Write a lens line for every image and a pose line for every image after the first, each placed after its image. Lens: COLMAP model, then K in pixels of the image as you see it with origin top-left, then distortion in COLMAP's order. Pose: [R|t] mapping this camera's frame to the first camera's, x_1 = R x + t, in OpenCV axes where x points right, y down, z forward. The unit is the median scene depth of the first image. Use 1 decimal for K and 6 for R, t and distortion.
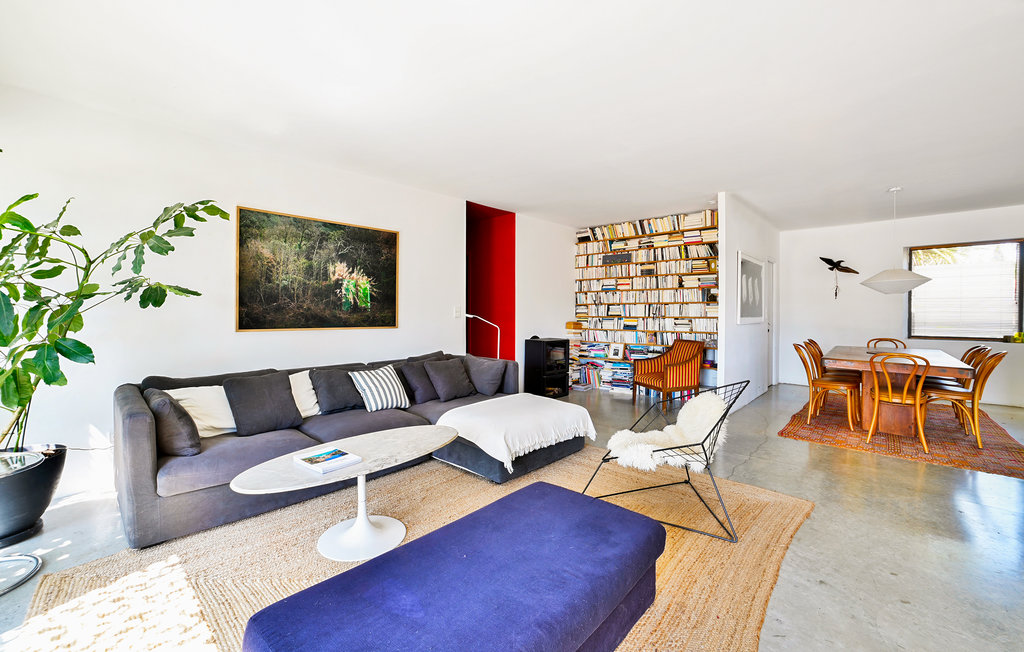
lens RADIAL K [[421.8, 0, 514.3], [0, 421.8, 316.5], [0, 0, 1]] dist [0.002207, 0.001605]
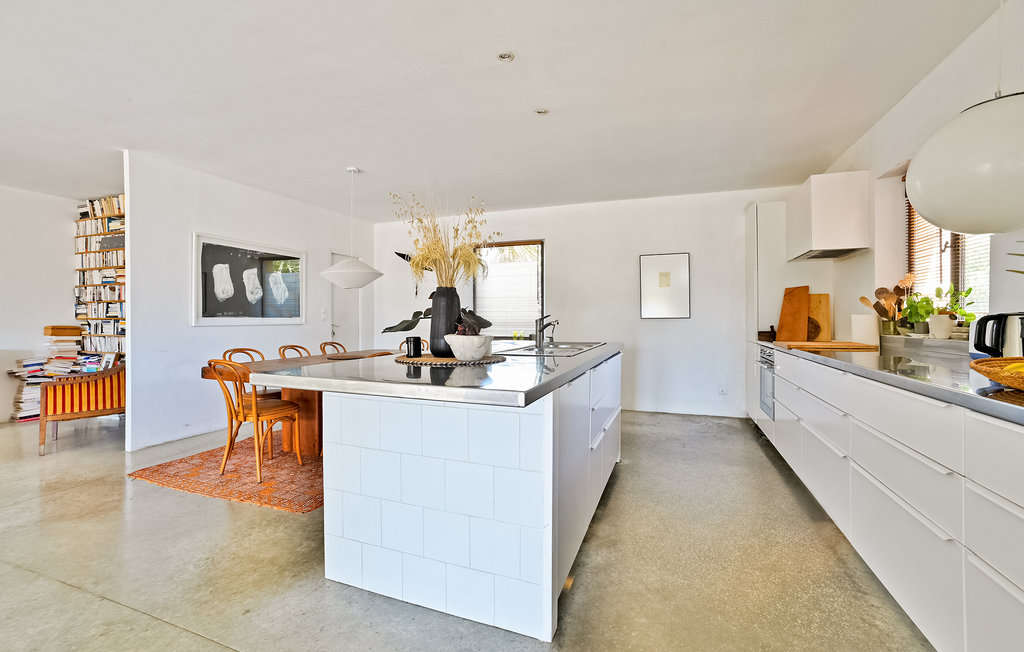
lens RADIAL K [[421.8, 0, 511.3], [0, 421.8, 321.3], [0, 0, 1]] dist [0.002207, 0.001605]
pose [[0.931522, -0.003895, 0.363663, 0.672997], [0.005015, 0.999985, -0.002135, 0.011554], [-0.363649, 0.003813, 0.931528, 0.030143]]
